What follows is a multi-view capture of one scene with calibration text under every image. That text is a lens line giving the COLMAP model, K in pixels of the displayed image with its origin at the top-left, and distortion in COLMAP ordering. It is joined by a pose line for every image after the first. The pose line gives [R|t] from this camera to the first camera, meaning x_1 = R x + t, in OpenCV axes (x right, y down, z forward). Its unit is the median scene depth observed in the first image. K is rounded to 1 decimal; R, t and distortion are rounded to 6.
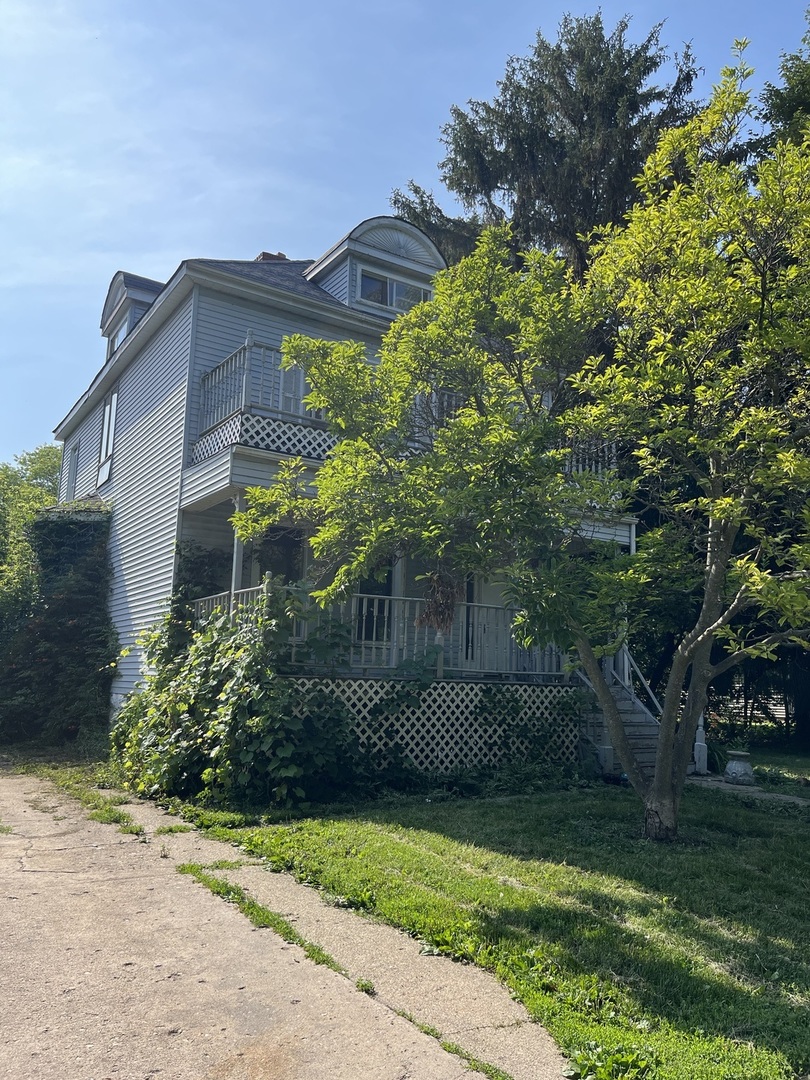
lens RADIAL K [[819.9, 0, 405.0], [0, 819.9, 540.0], [0, 0, 1]] dist [0.046671, -0.082296]
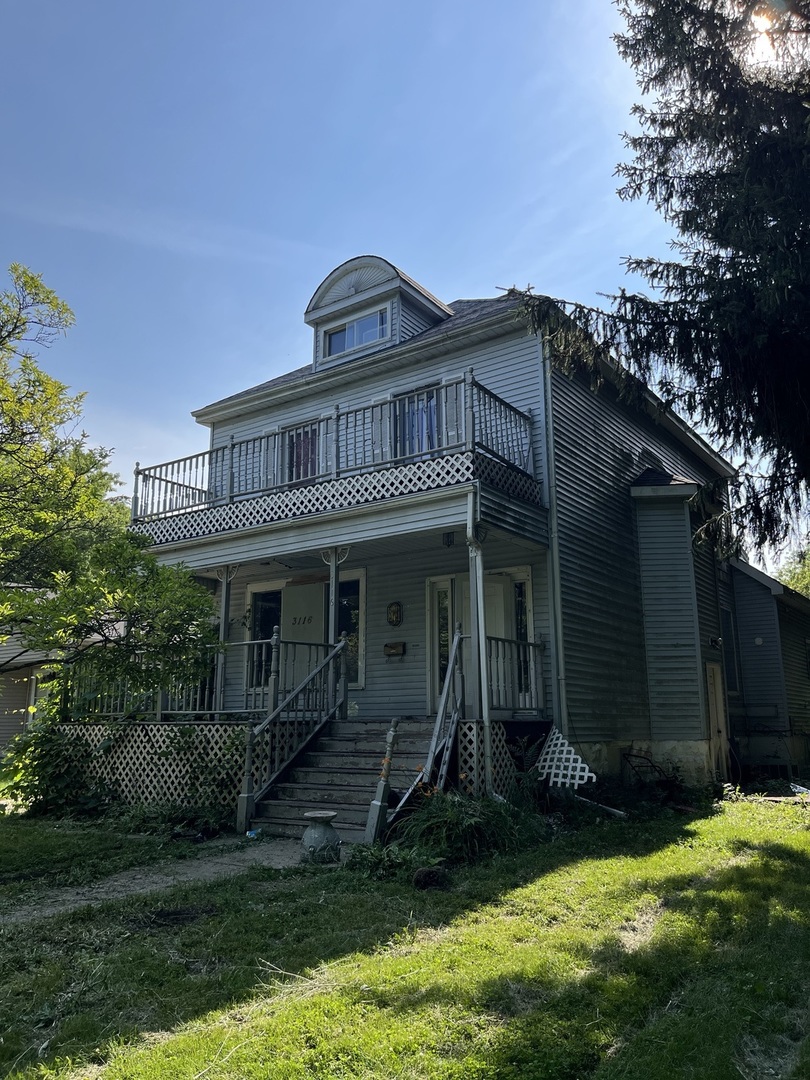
lens RADIAL K [[819.9, 0, 405.0], [0, 819.9, 540.0], [0, 0, 1]] dist [0.046671, -0.082296]
pose [[0.366319, -0.229196, -0.901820, 1.259866], [0.172156, 0.969151, -0.176378, 0.194320], [0.914425, -0.090643, 0.394476, 0.934913]]
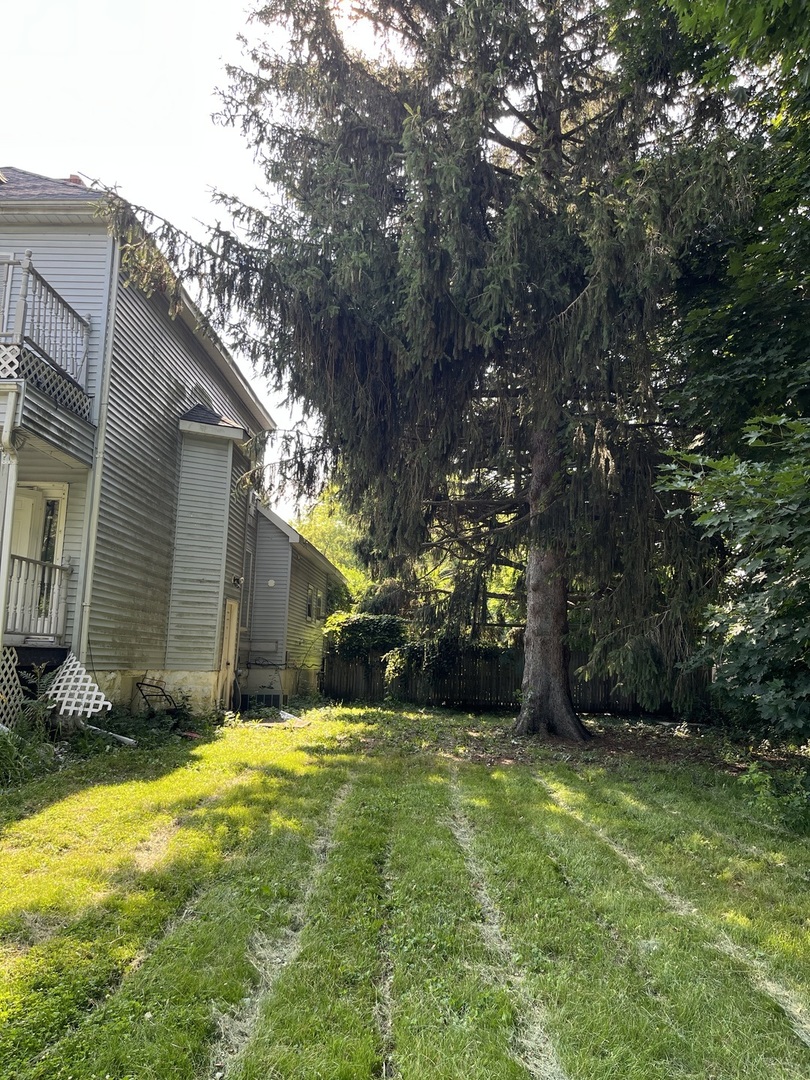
lens RADIAL K [[822.1, 0, 405.0], [0, 822.1, 540.0], [0, 0, 1]] dist [0.064799, -0.090751]
pose [[0.820525, -0.082401, -0.565641, 1.244040], [0.085516, 0.996114, -0.021060, 0.190291], [0.565178, -0.031091, 0.824383, 0.901551]]
